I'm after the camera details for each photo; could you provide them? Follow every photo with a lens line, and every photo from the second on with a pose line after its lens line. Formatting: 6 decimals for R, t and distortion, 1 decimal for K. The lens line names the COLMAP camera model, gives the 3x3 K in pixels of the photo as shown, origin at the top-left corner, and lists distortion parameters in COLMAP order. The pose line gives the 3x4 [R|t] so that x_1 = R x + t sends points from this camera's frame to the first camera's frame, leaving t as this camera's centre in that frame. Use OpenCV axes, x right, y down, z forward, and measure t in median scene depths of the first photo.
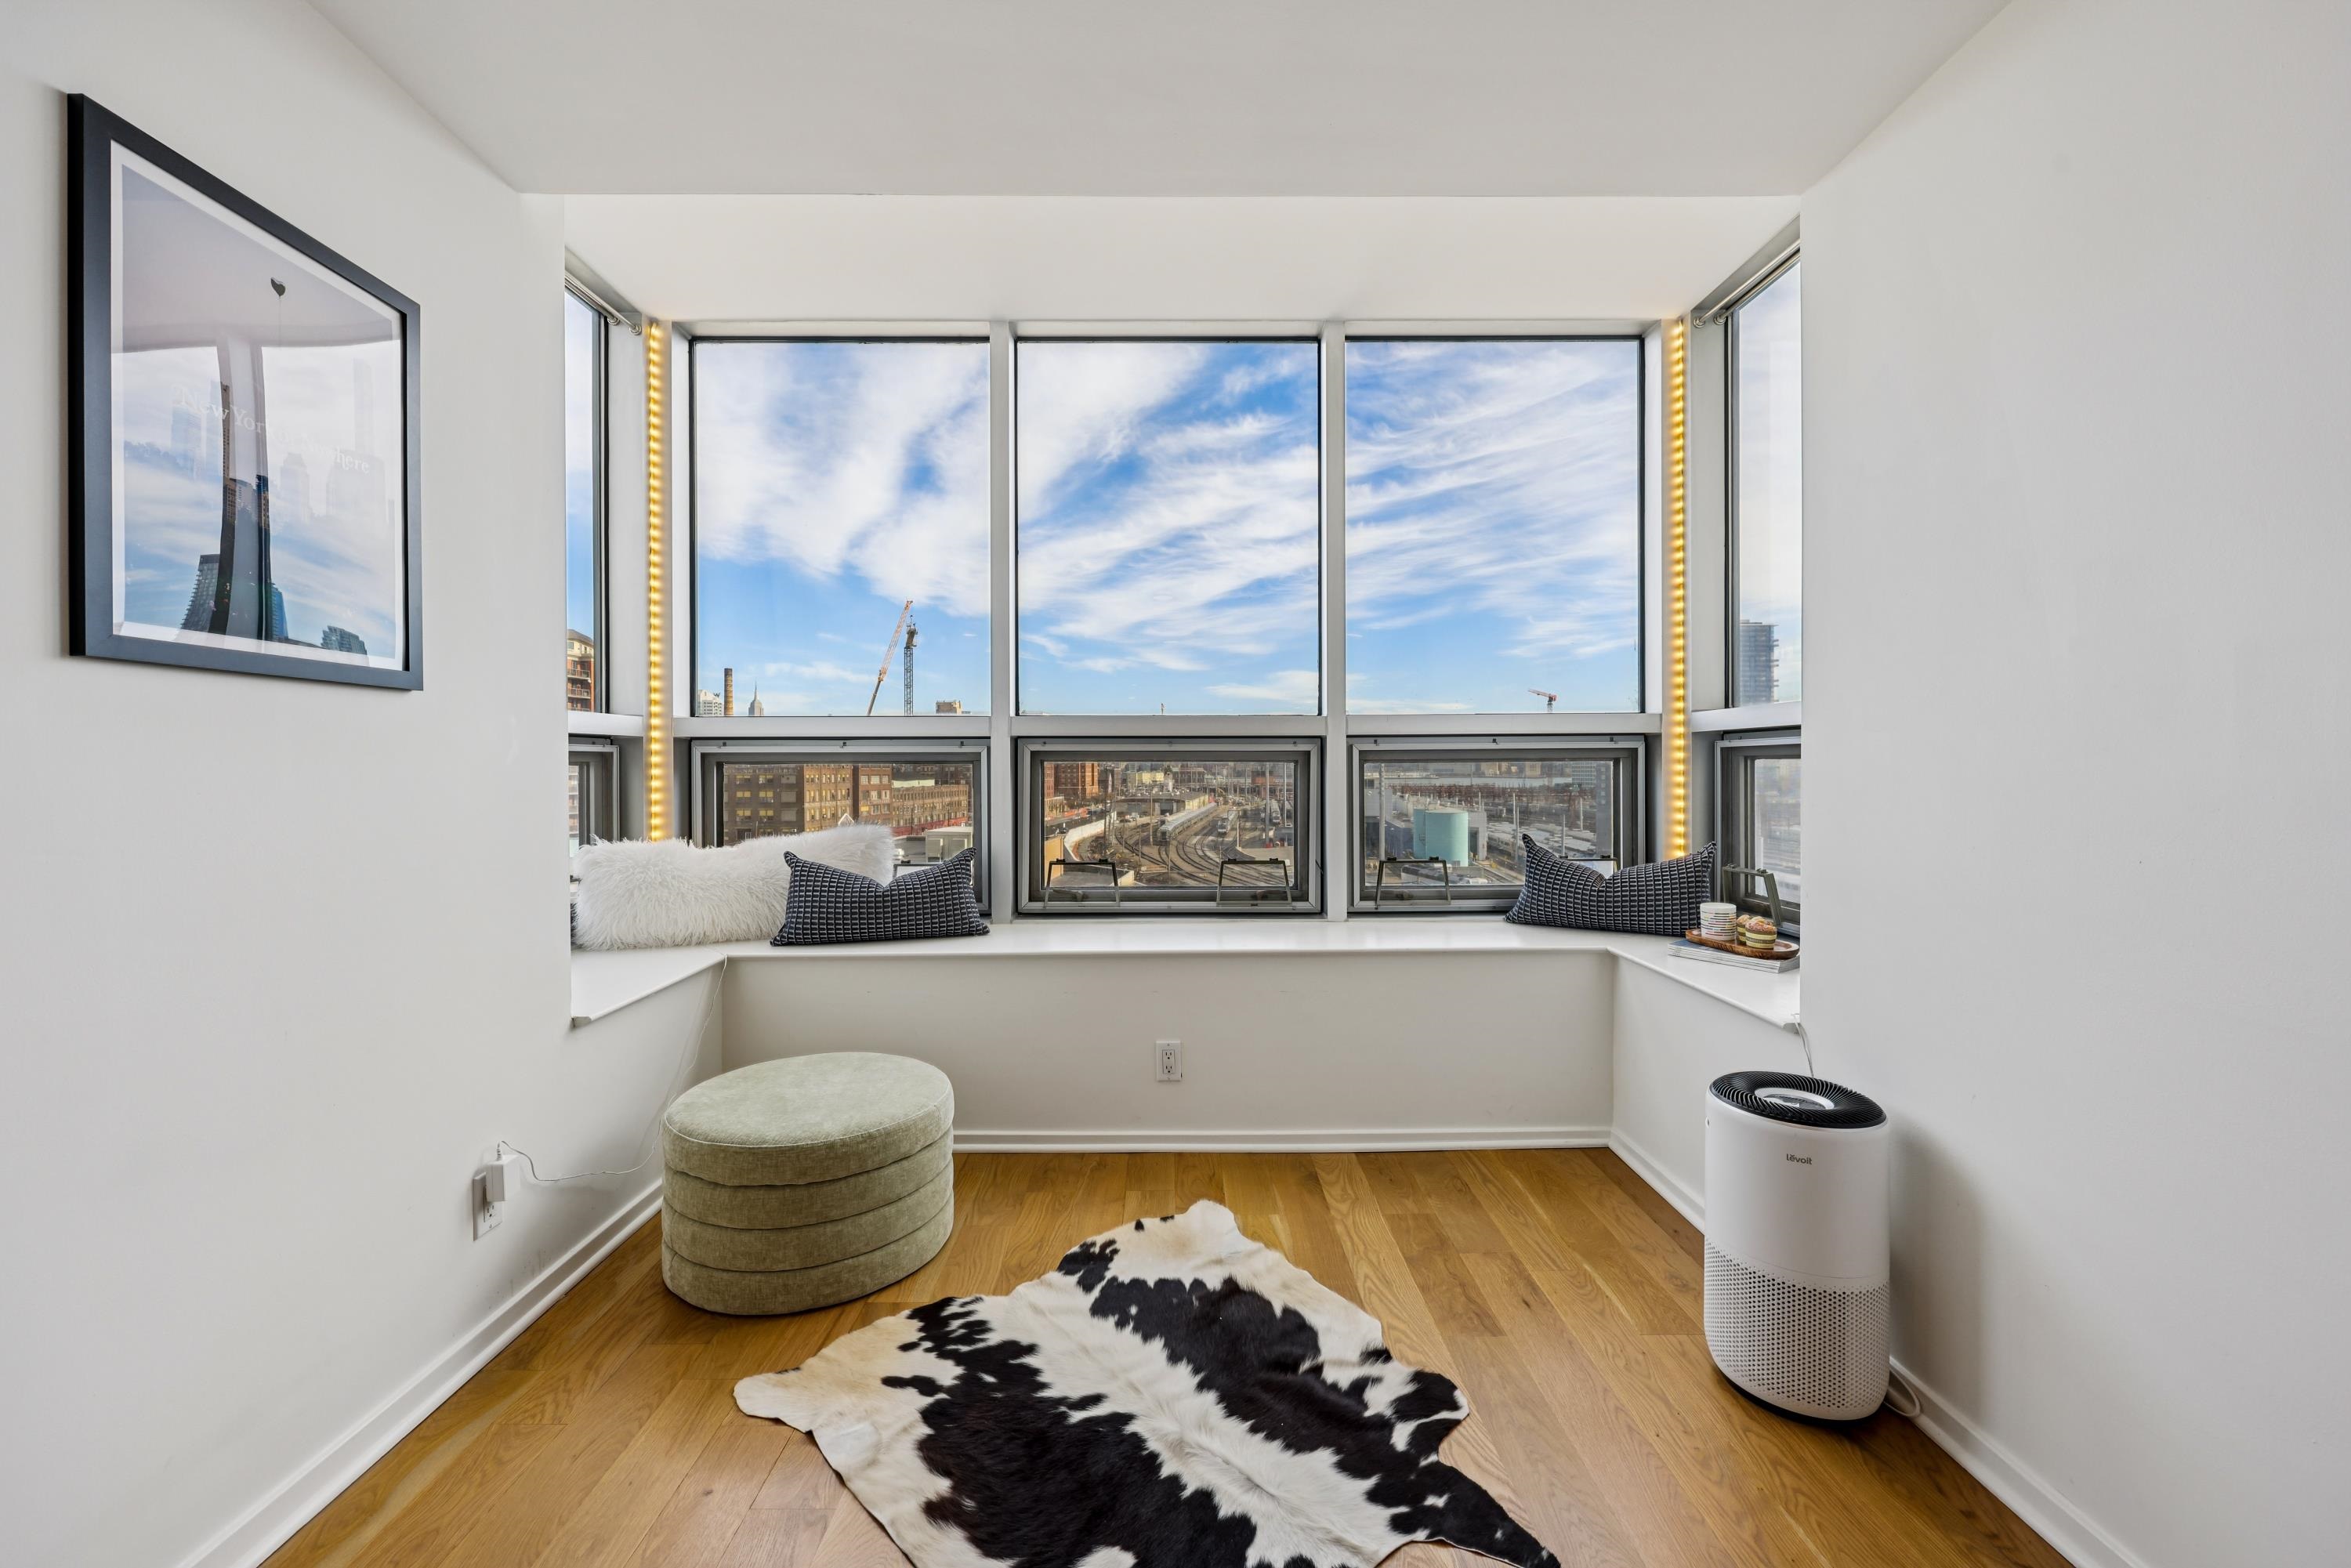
lens RADIAL K [[943.1, 0, 1179.1], [0, 943.1, 770.3], [0, 0, 1]] dist [0.001328, 0.000189]
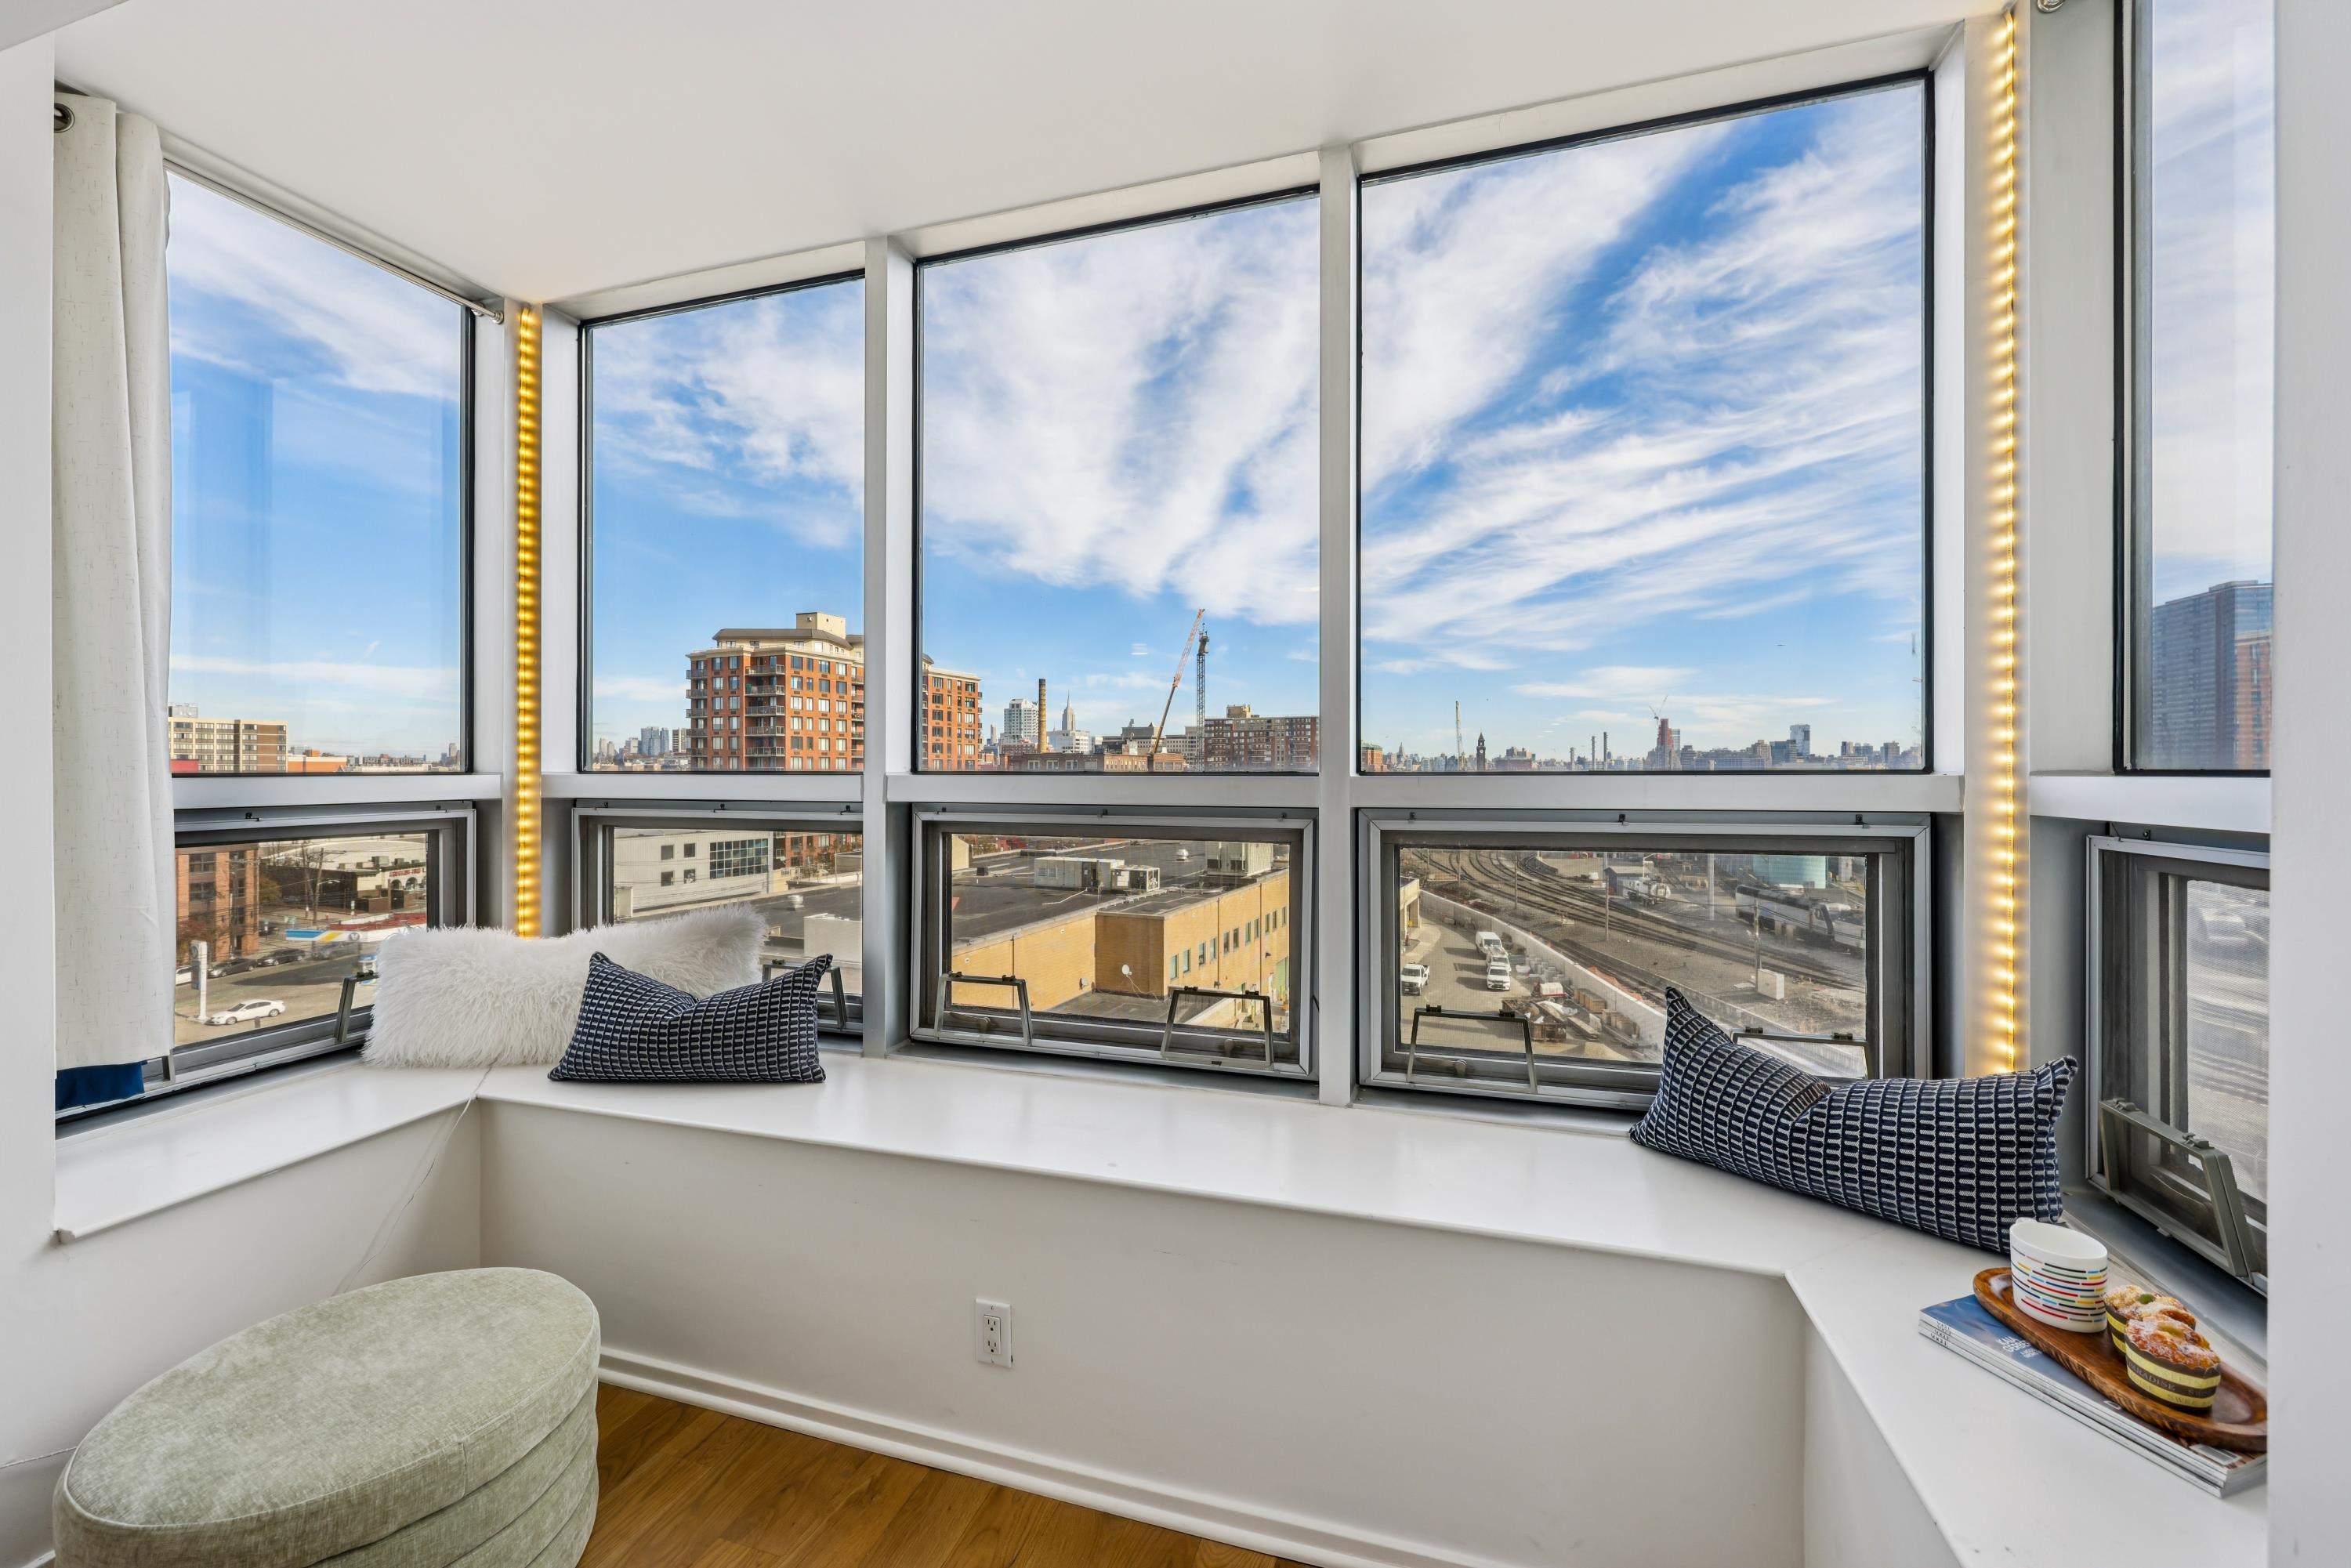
lens RADIAL K [[942.1, 0, 1173.3], [0, 942.1, 771.5], [0, 0, 1]] dist [0.000207, -0.000188]
pose [[0.952150, 0.003902, -0.305608, 0.260259], [-0.004292, 0.999991, -0.000604, -0.061667], [0.305602, 0.001887, 0.952157, 0.379092]]
